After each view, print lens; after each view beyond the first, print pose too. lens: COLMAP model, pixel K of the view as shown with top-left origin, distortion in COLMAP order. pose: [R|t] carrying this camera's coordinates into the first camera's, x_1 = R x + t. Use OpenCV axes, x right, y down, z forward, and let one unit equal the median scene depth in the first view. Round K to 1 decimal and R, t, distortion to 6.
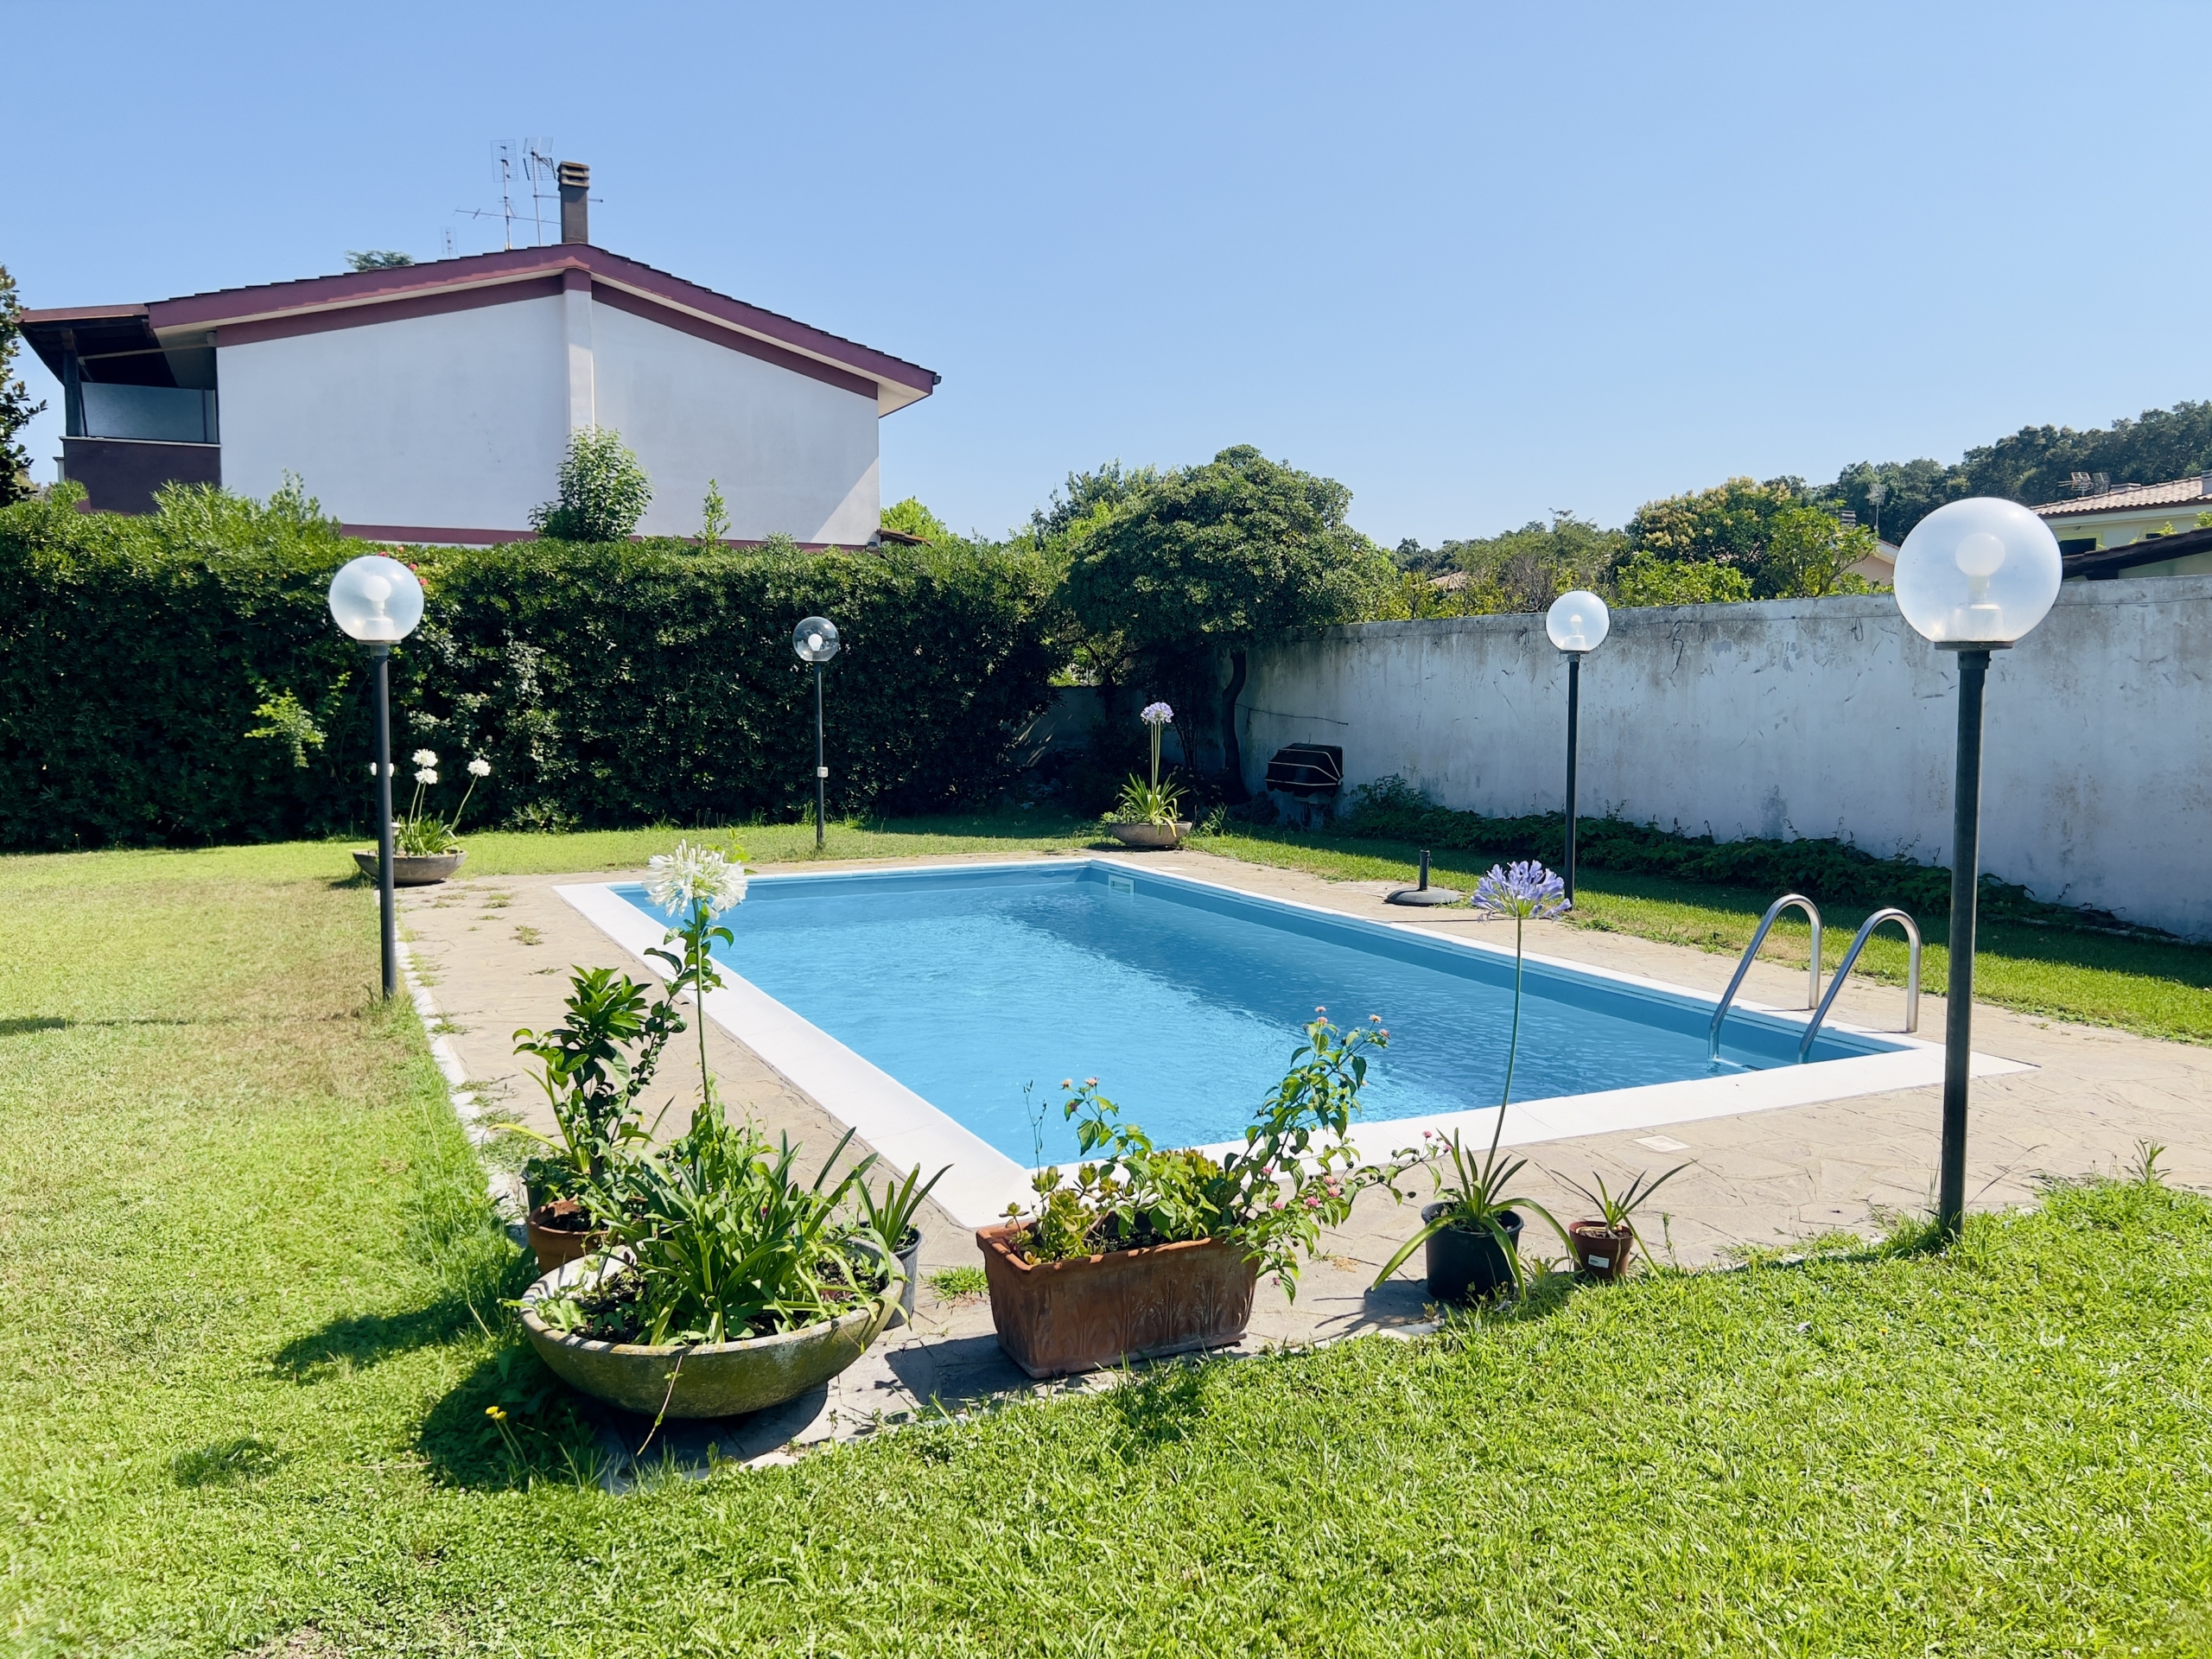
lens RADIAL K [[1679.9, 0, 1138.7], [0, 1679.9, 814.6], [0, 0, 1]] dist [0.051011, -0.054023]
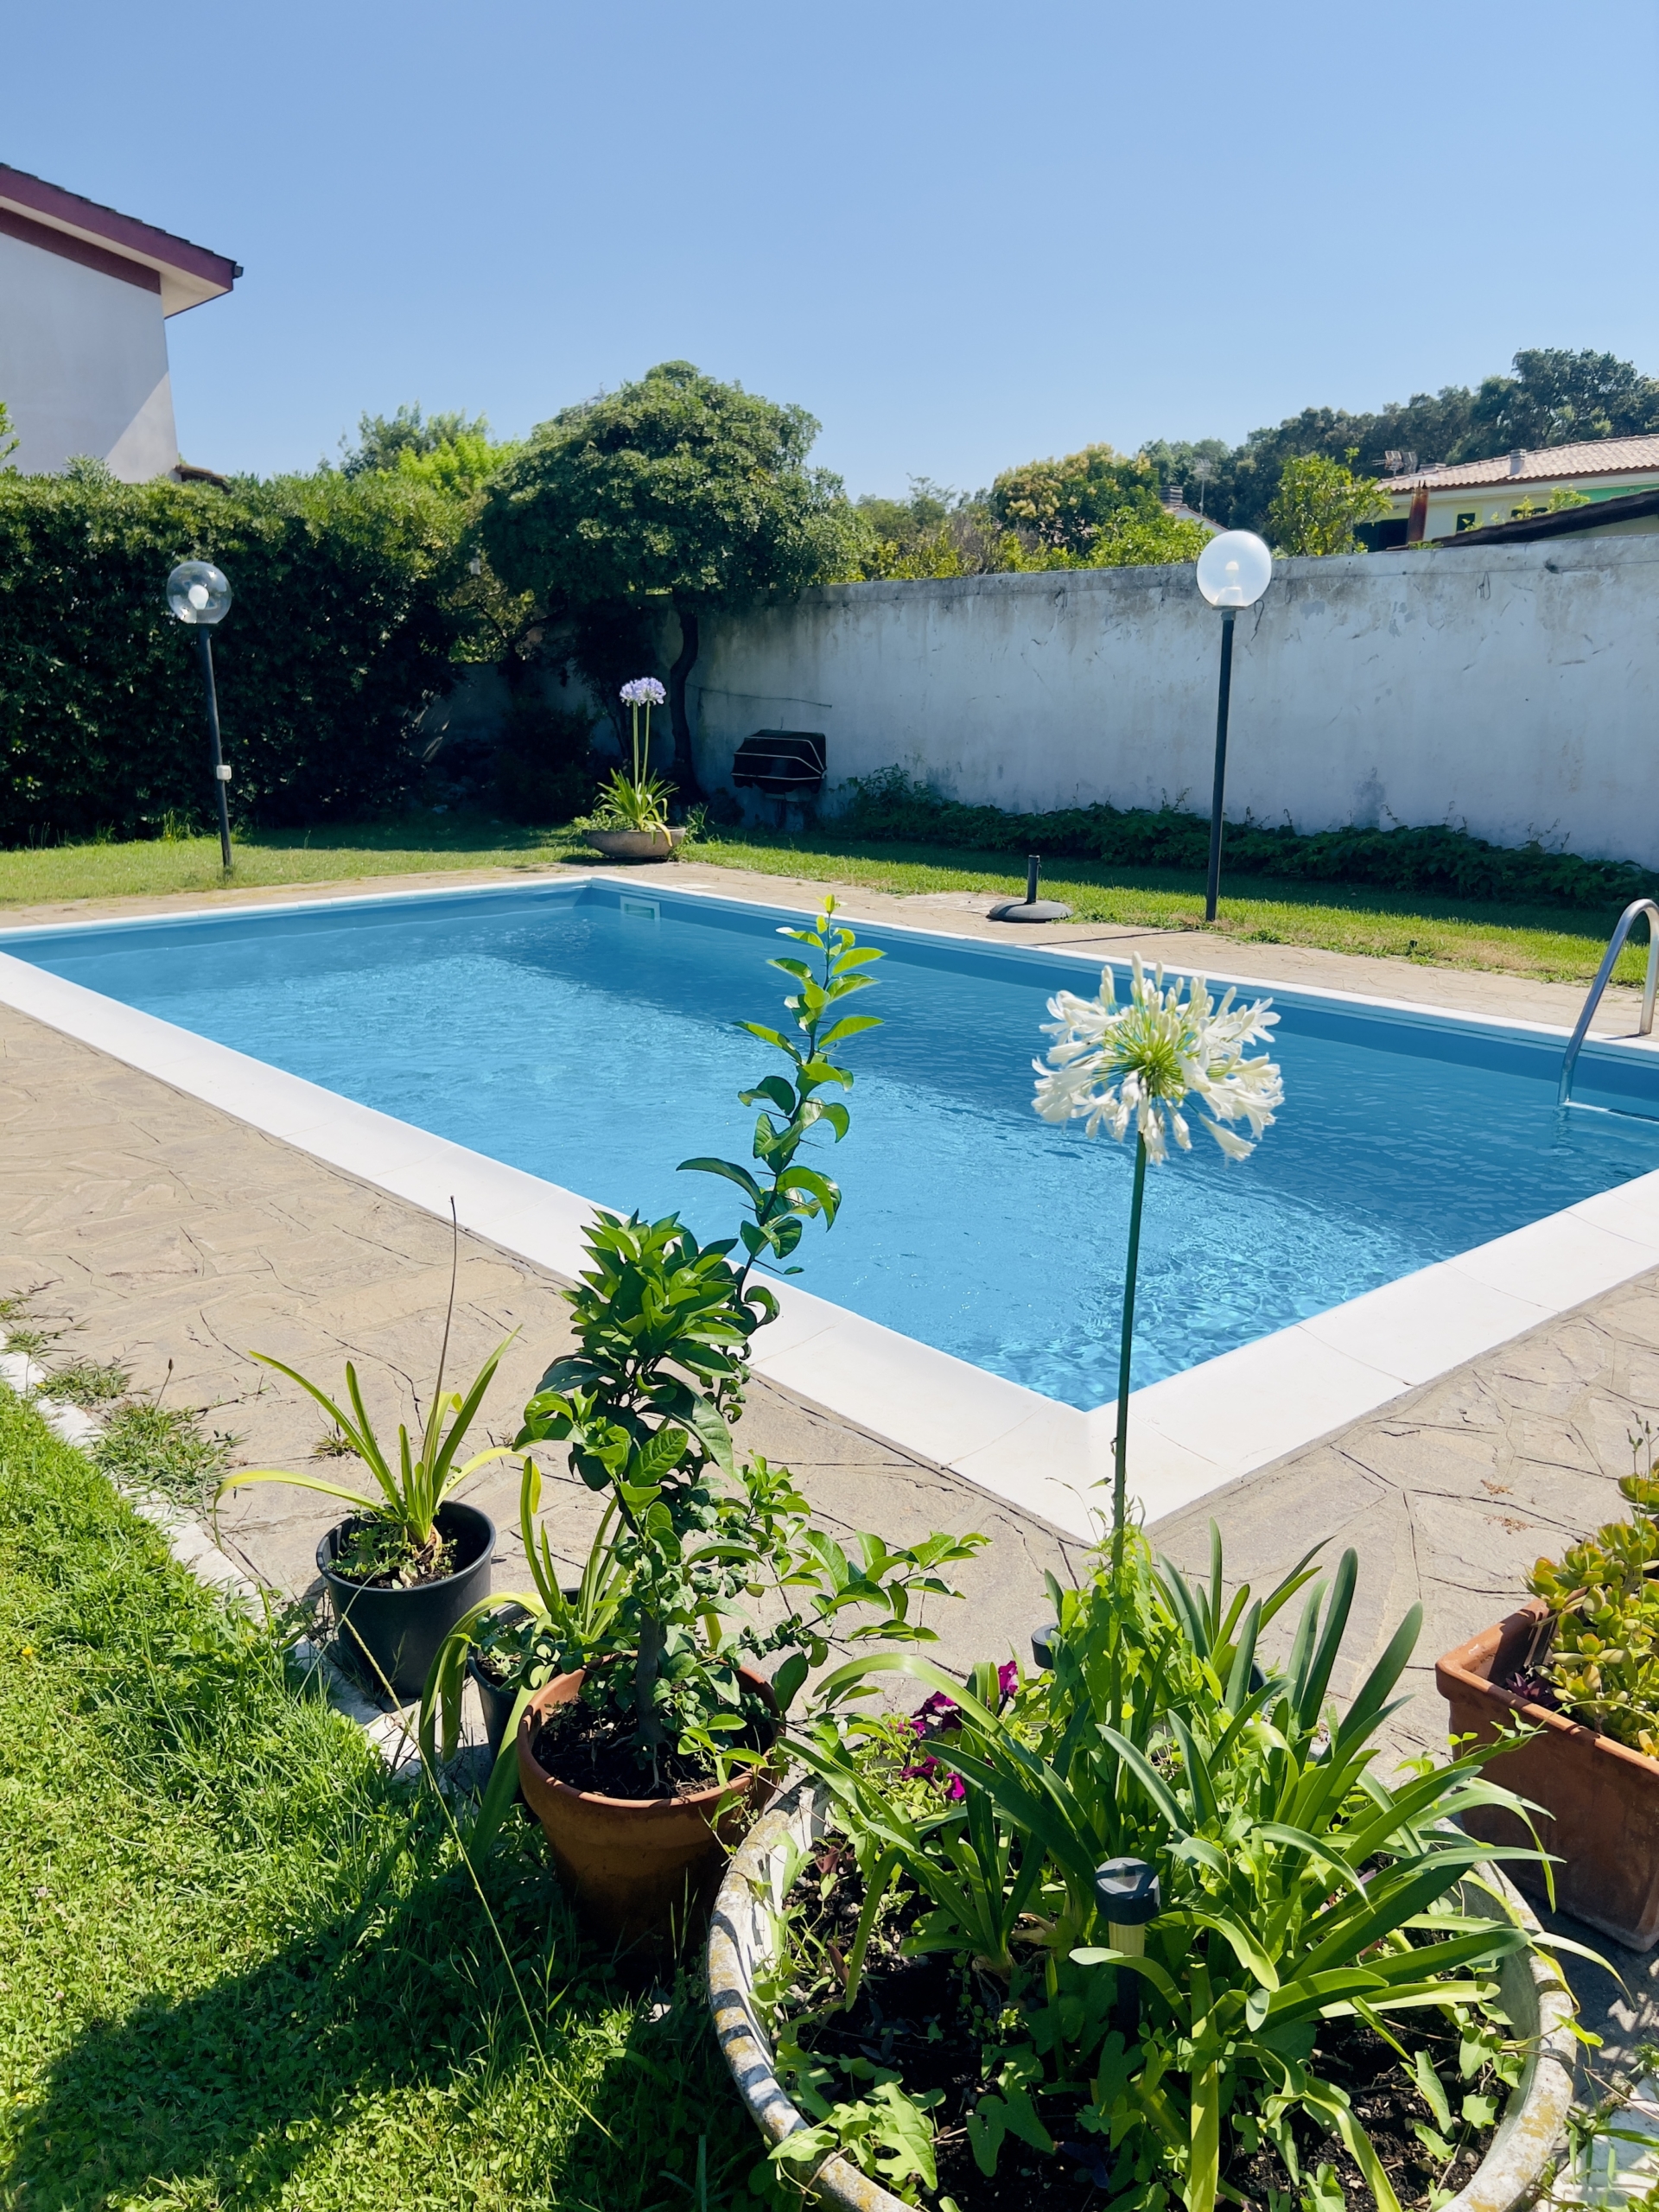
lens RADIAL K [[1679.9, 0, 863.4], [0, 1679.9, 1113.6], [0, 0, 1]] dist [0.051011, -0.054023]
pose [[0.967156, -0.068306, 0.244832, -0.092152], [0.023822, 0.983334, 0.180238, -0.003899], [-0.253063, -0.168486, 0.952665, 0.140336]]
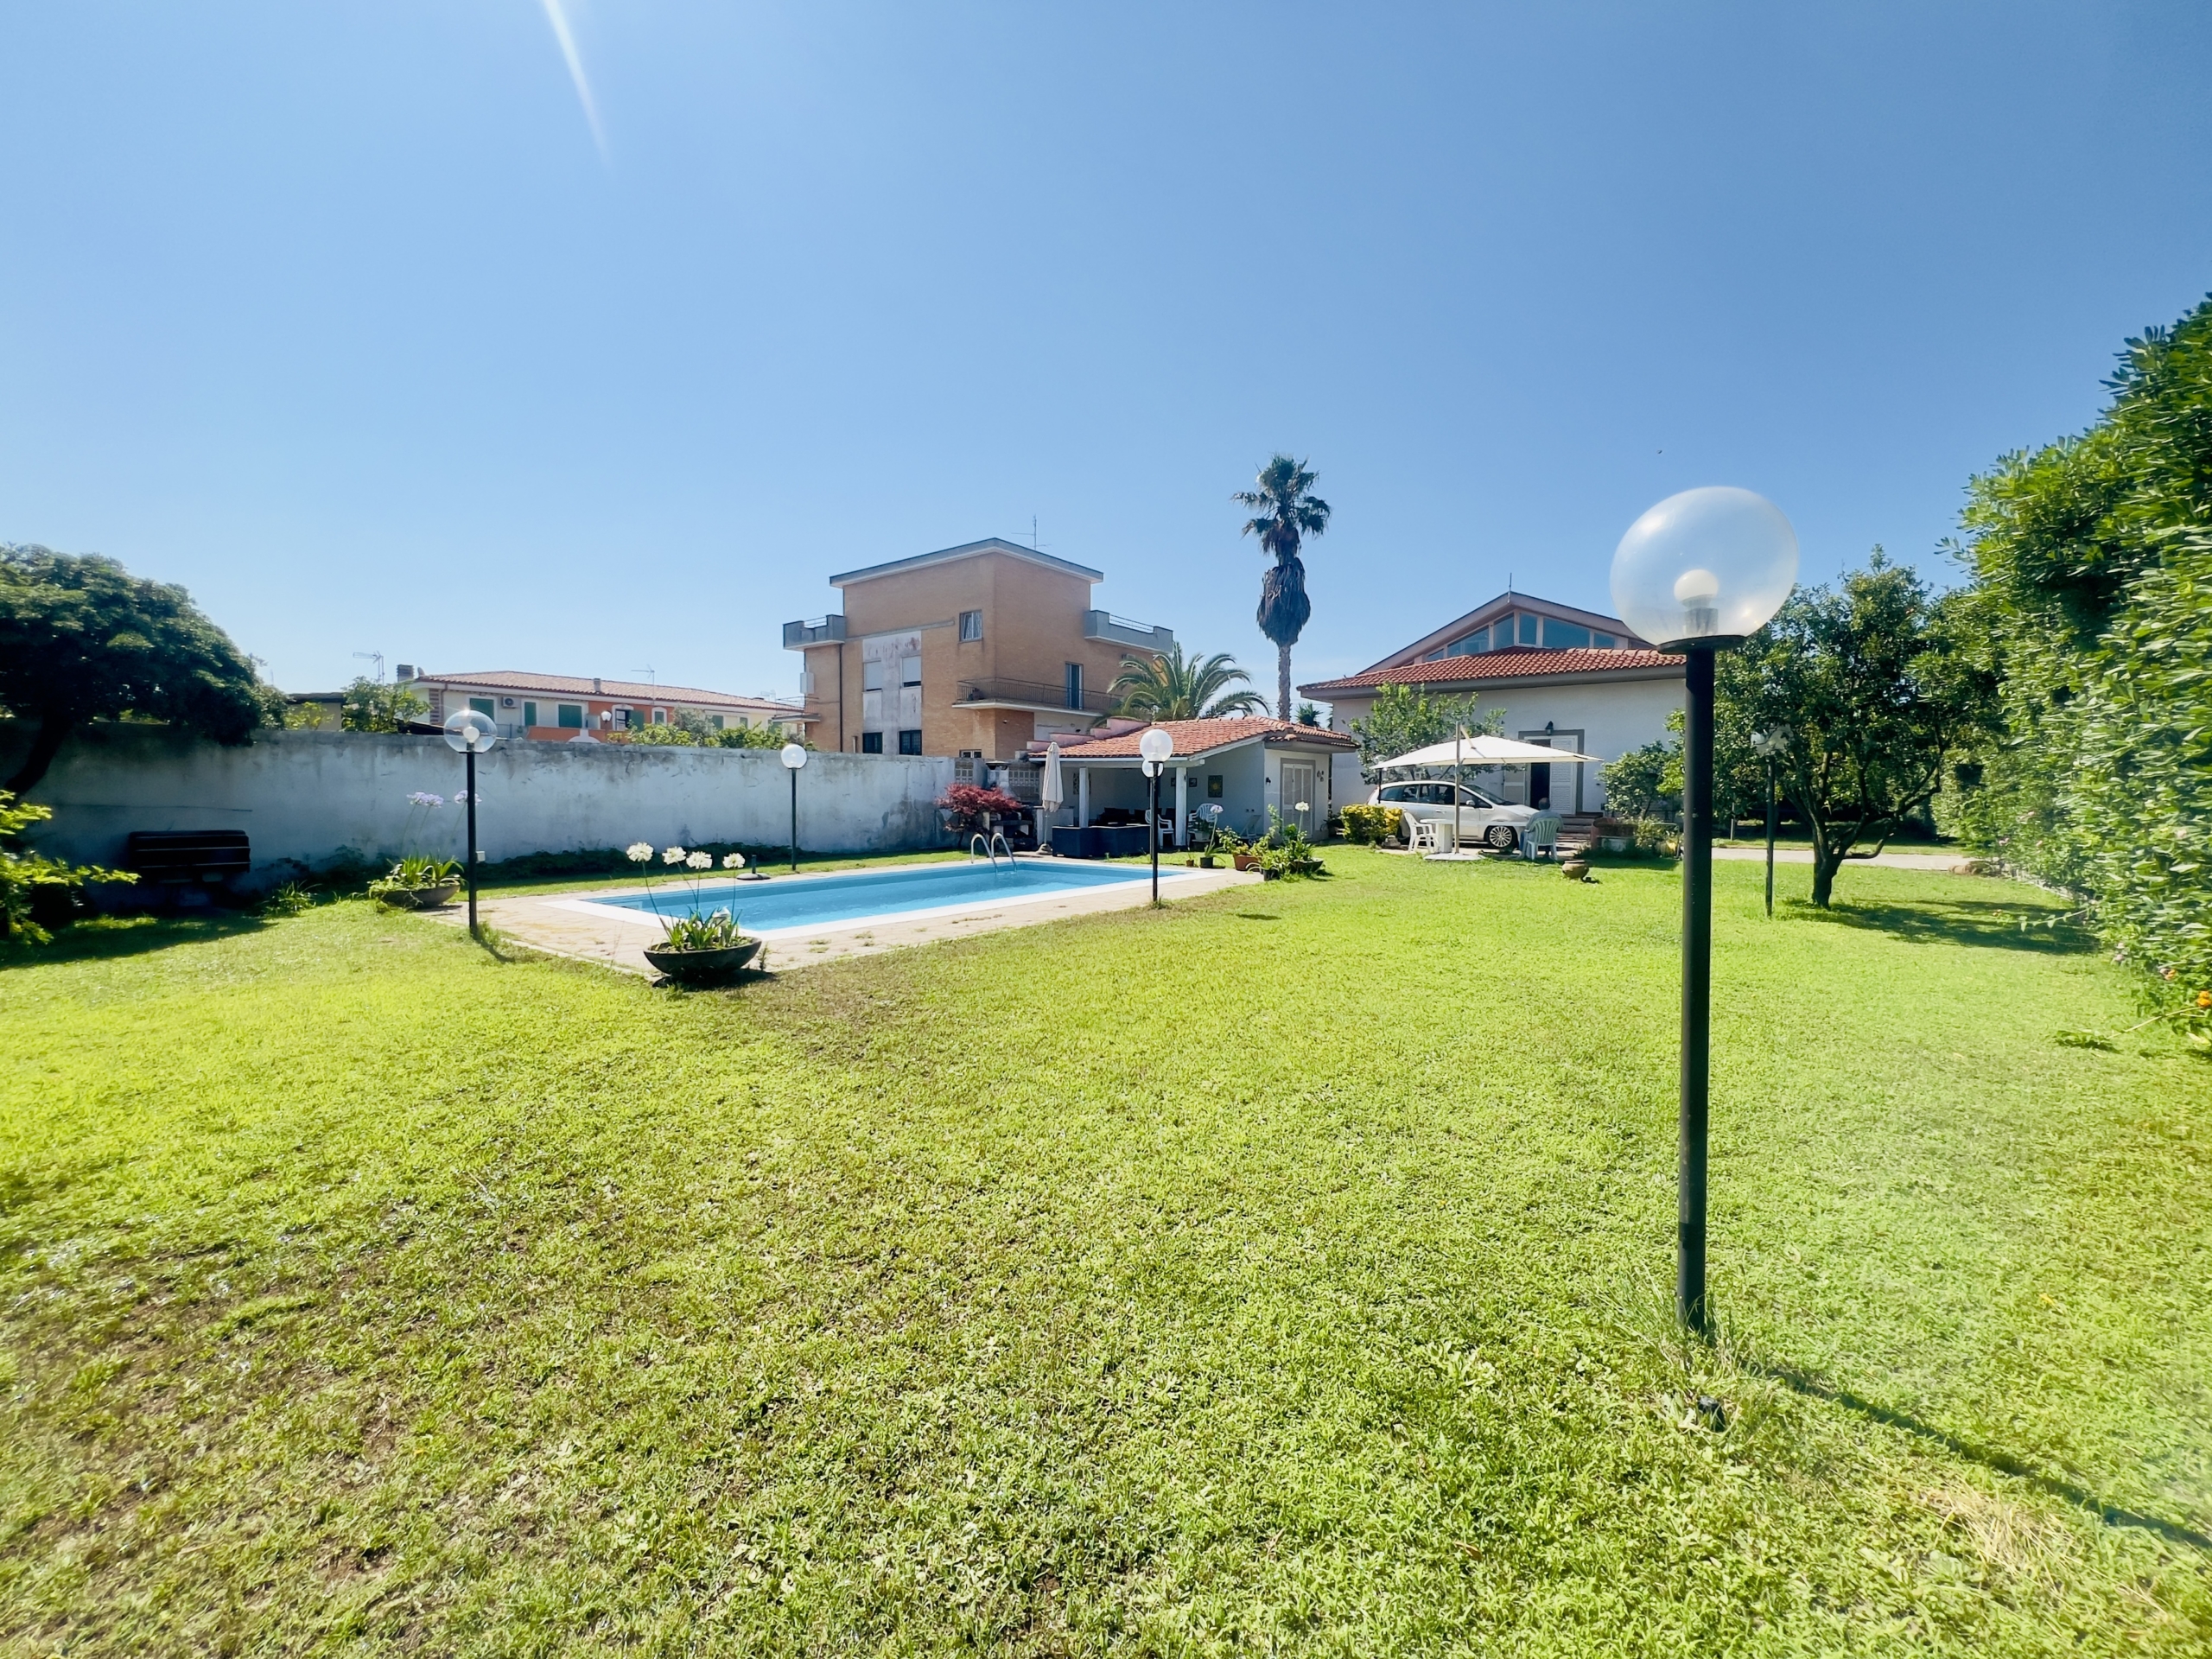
lens RADIAL K [[891.9, 0, 1095.3], [0, 891.9, 830.8], [0, 0, 1]] dist [-0.001879, 0.001018]
pose [[-0.427525, -0.043734, 0.902945, -0.778696], [0.069802, 0.994250, 0.081206, -0.053813], [-0.901305, 0.097745, -0.422014, 0.785077]]
